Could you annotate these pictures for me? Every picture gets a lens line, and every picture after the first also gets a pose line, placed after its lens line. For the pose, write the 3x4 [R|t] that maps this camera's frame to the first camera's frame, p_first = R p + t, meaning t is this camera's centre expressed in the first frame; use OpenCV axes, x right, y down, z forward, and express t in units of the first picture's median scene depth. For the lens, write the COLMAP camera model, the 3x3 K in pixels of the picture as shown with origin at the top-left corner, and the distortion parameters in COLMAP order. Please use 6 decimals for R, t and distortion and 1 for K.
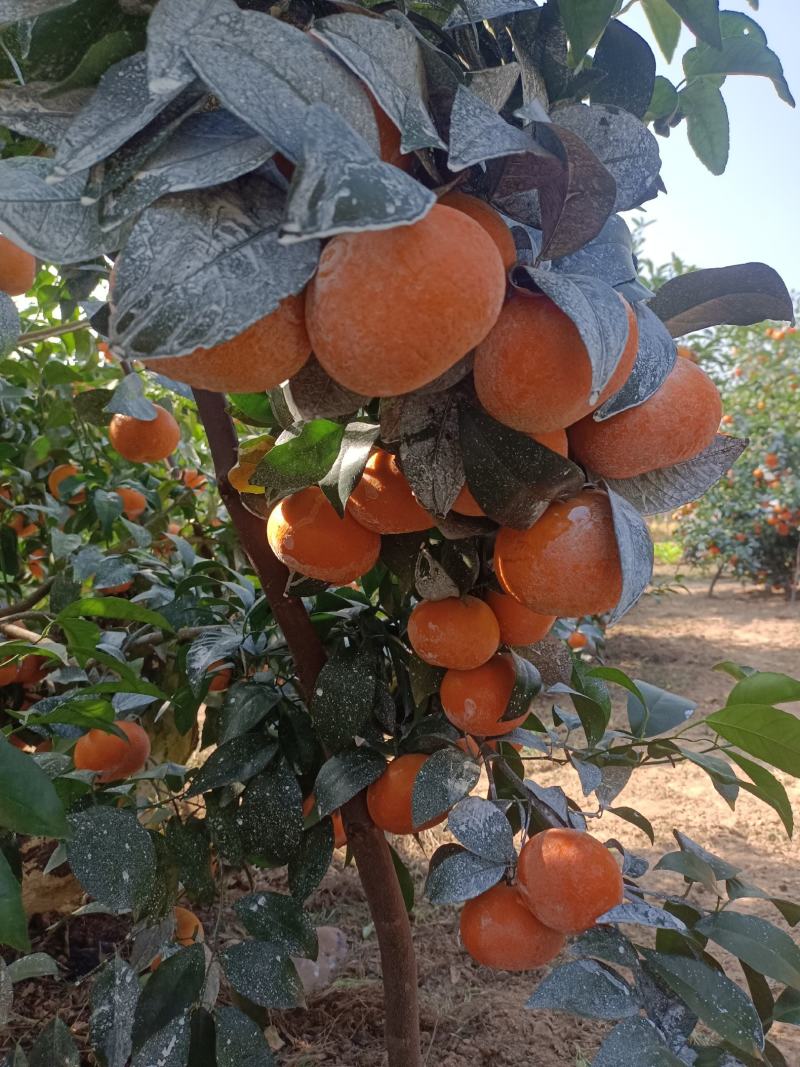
lens RADIAL K [[885.0, 0, 404.3], [0, 885.0, 533.1], [0, 0, 1]] dist [0.020953, -0.042946]
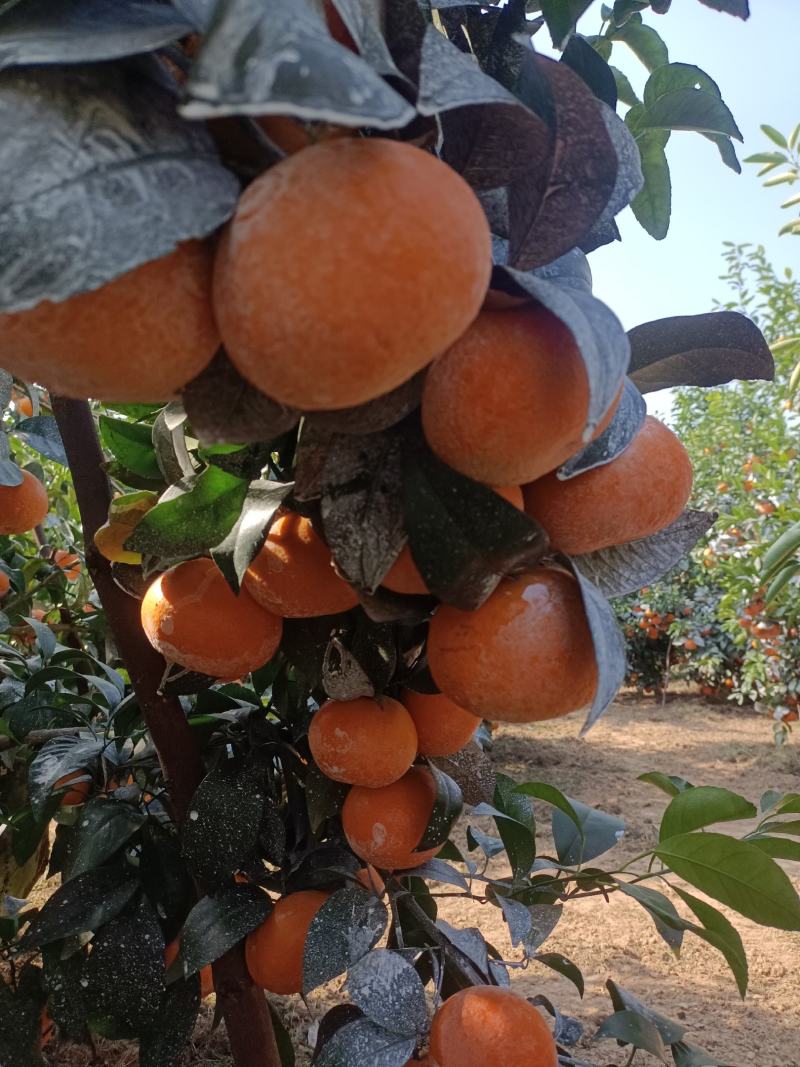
lens RADIAL K [[885.0, 0, 404.8], [0, 885.0, 468.5], [0, 0, 1]] dist [0.020953, -0.042946]
pose [[0.991891, 0.040364, 0.120511, -0.017862], [-0.018354, 0.983779, -0.178442, 0.009092], [-0.125759, 0.174783, 0.976543, 0.145382]]
